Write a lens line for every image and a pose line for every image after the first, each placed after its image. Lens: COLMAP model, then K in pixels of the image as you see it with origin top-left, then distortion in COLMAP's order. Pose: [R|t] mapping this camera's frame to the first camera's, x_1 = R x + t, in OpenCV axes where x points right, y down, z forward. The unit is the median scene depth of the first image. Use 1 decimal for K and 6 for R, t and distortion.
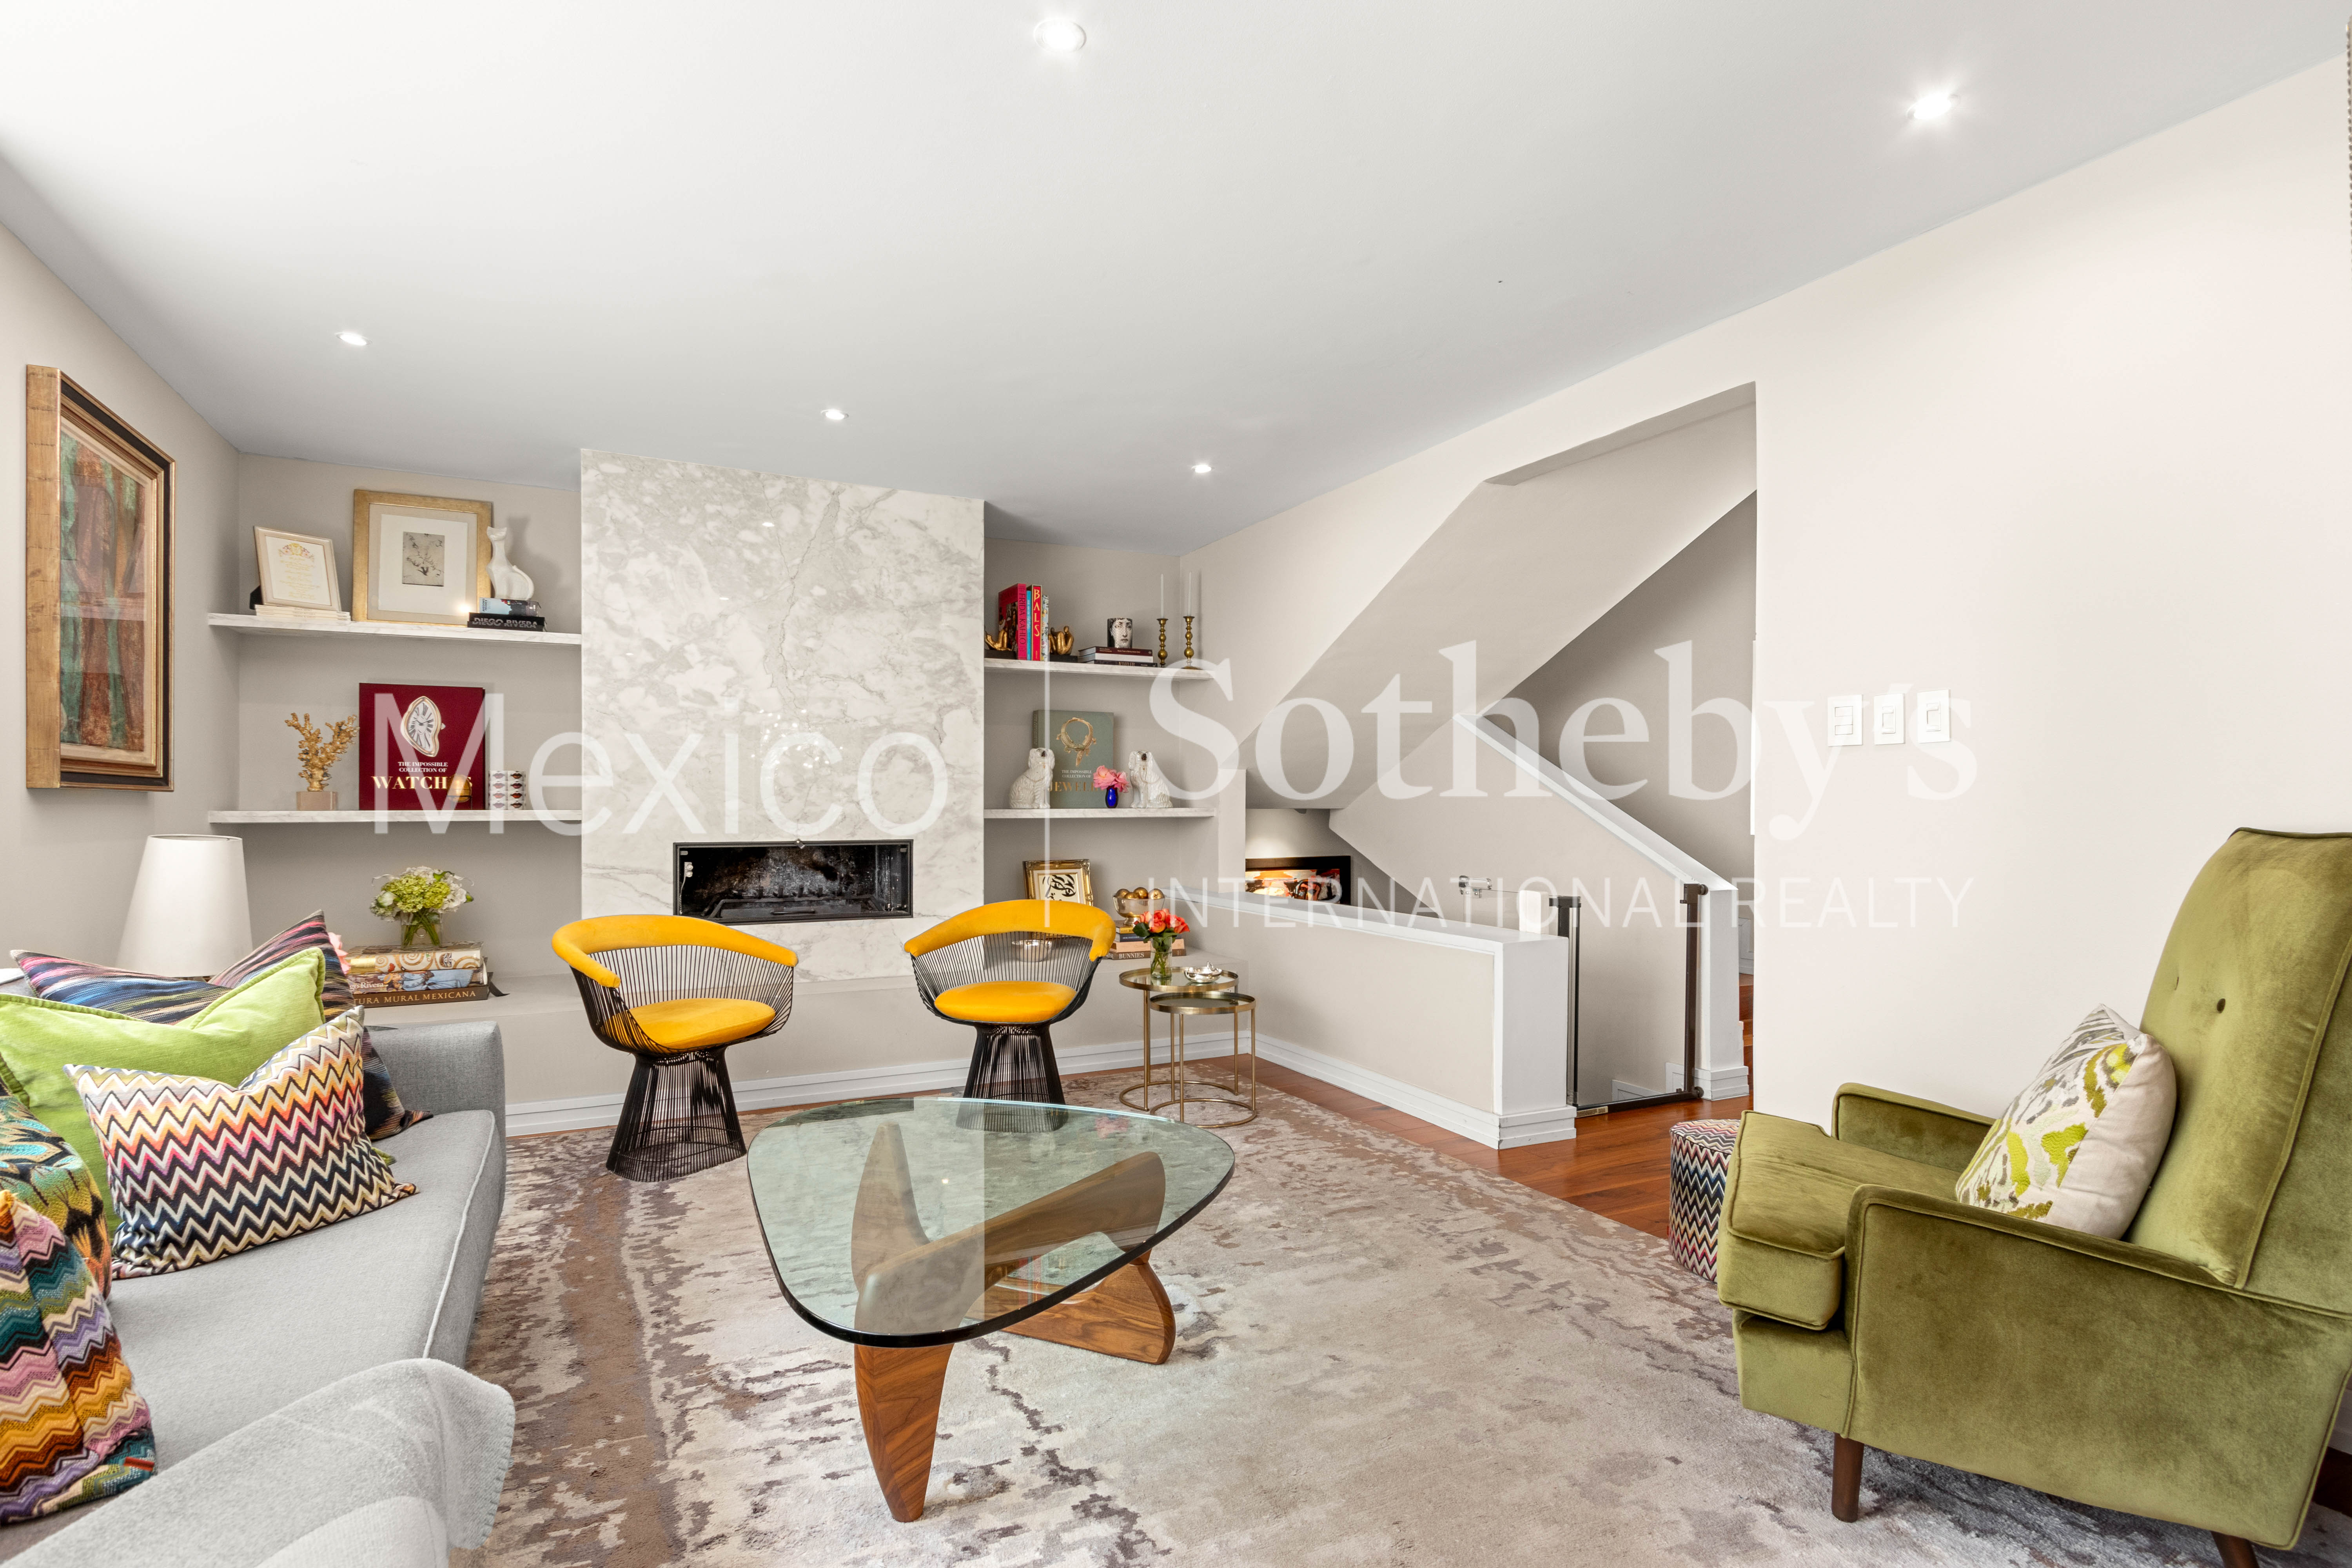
lens RADIAL K [[1170.0, 0, 1186.2], [0, 1170.0, 796.8], [0, 0, 1]] dist [0.005459, 0.000493]
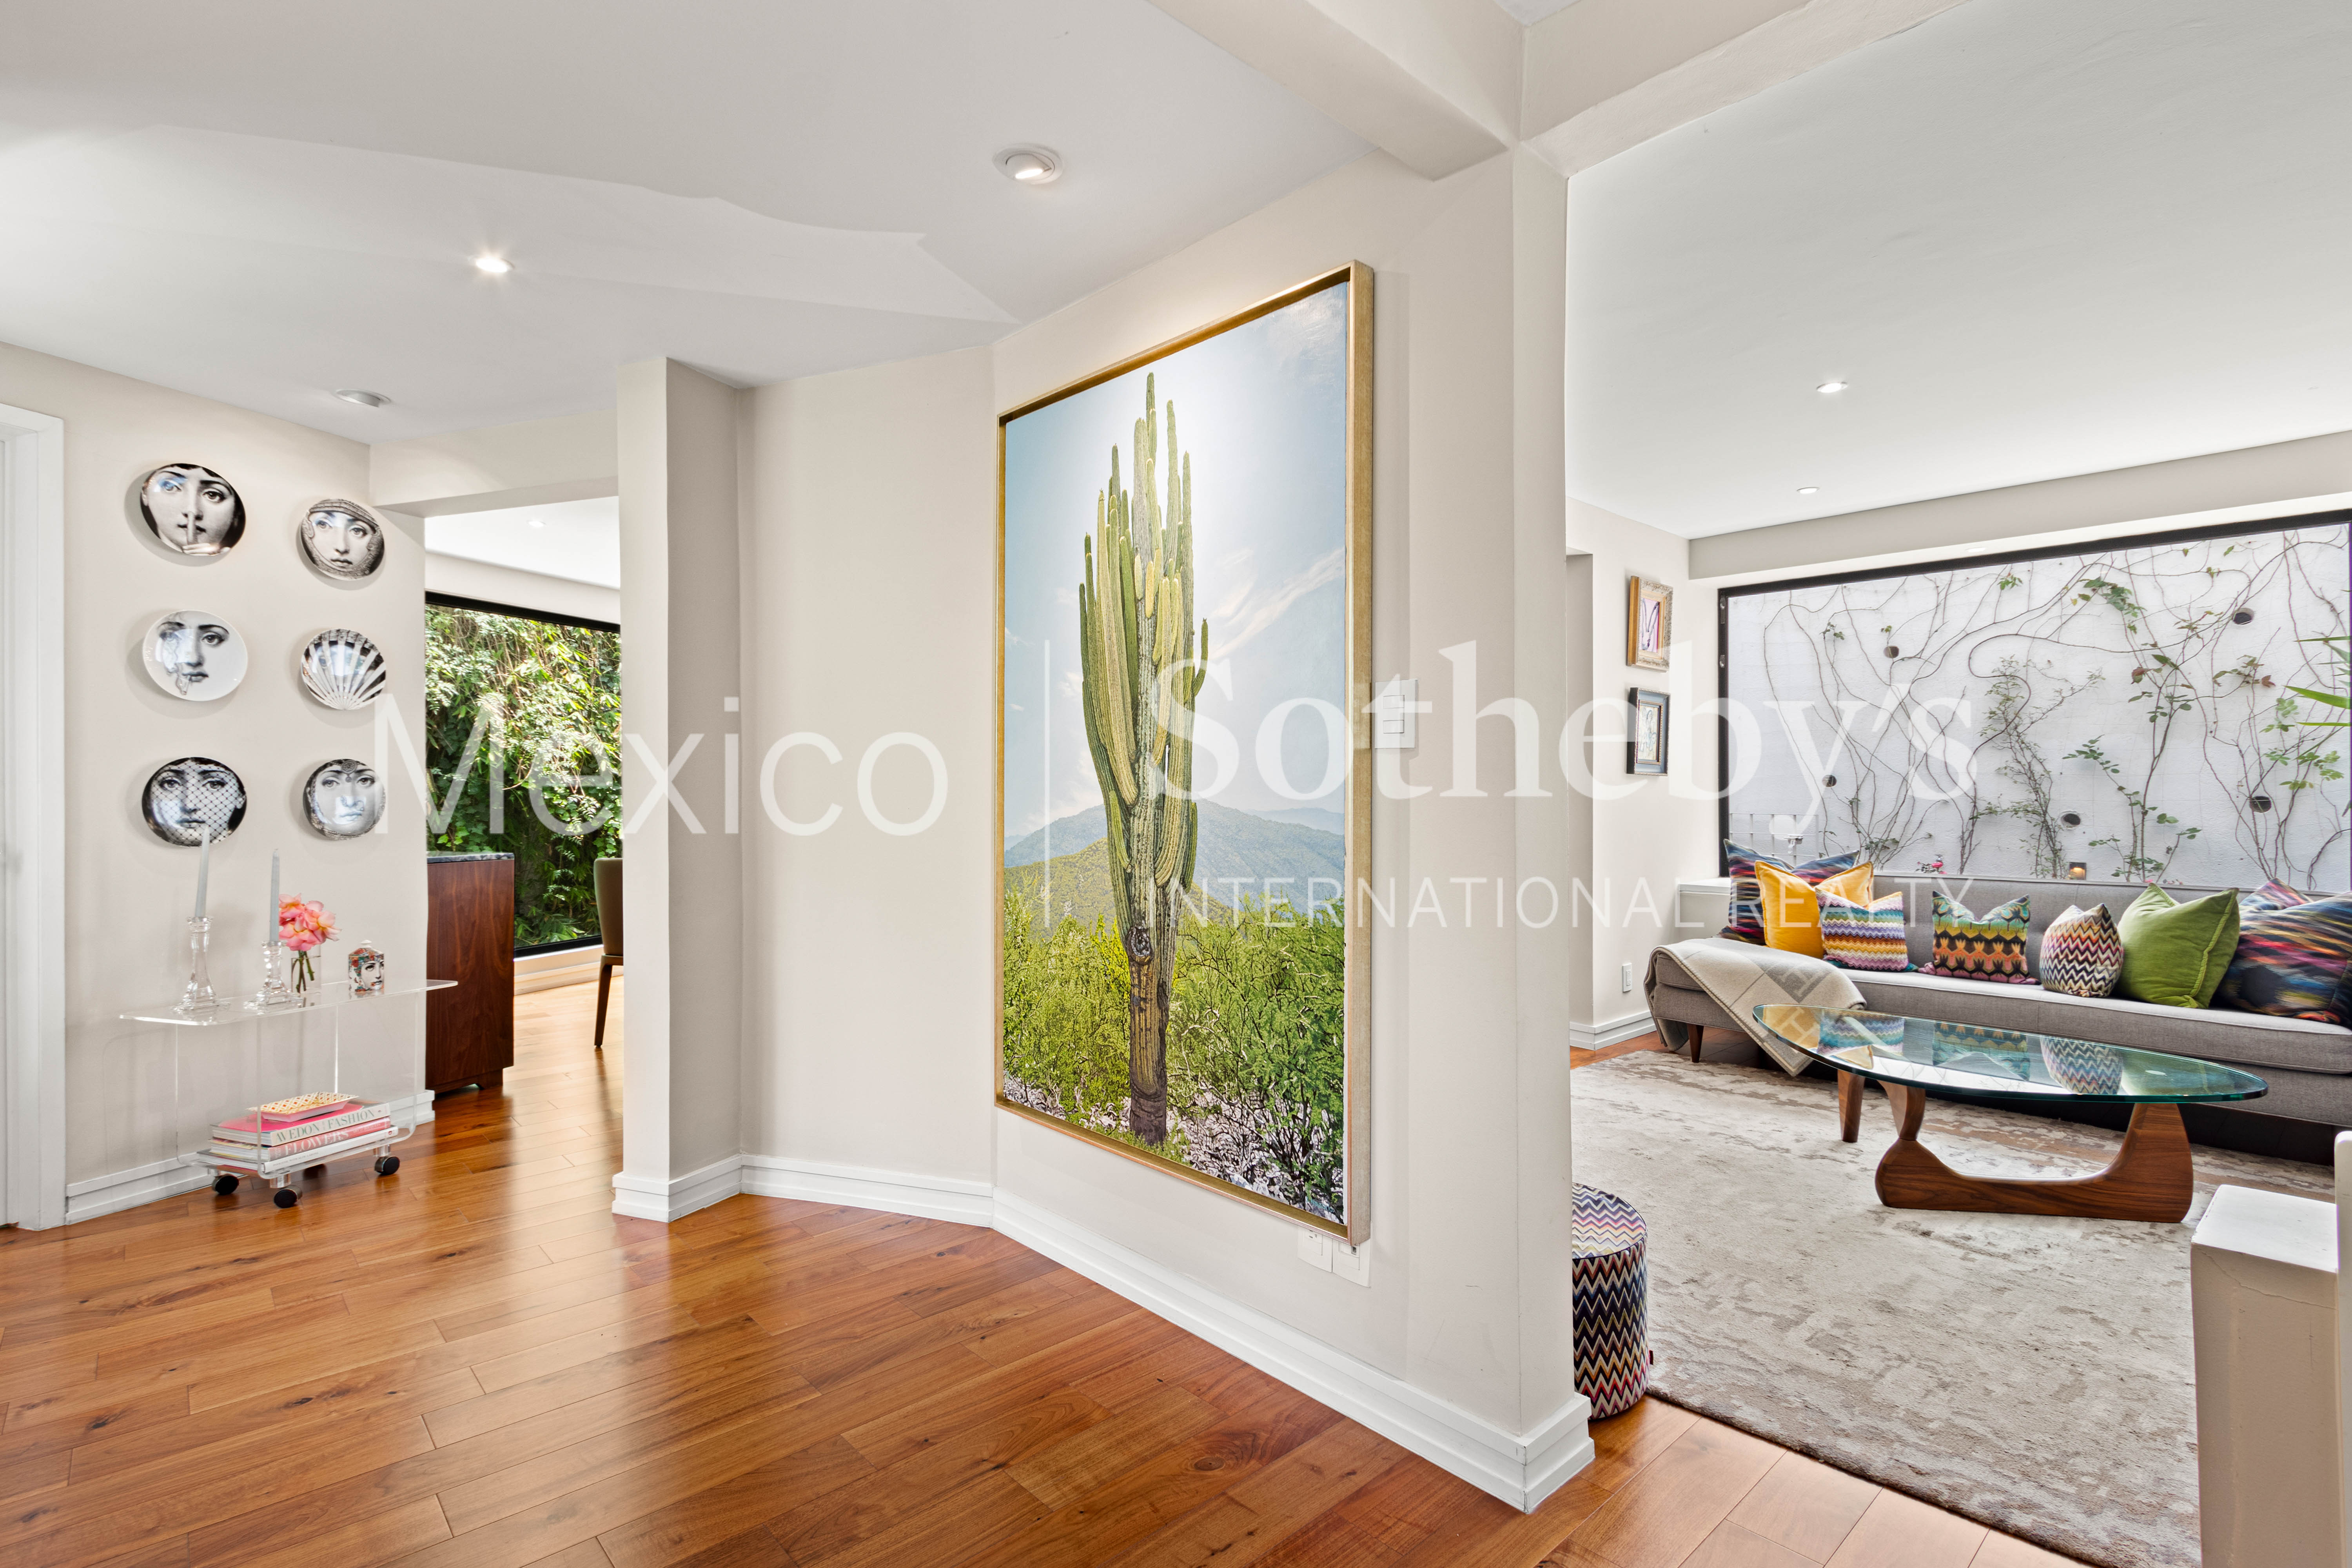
lens RADIAL K [[1112.8, 0, 1176.0], [0, 1112.8, 784.0], [0, 0, 1]] dist [-0.004523, -0.000806]
pose [[-0.963873, -0.000733, -0.266360, 0.603991], [0.001486, 0.999966, -0.008128, -0.007103], [0.266356, -0.008230, -0.963839, 1.076615]]
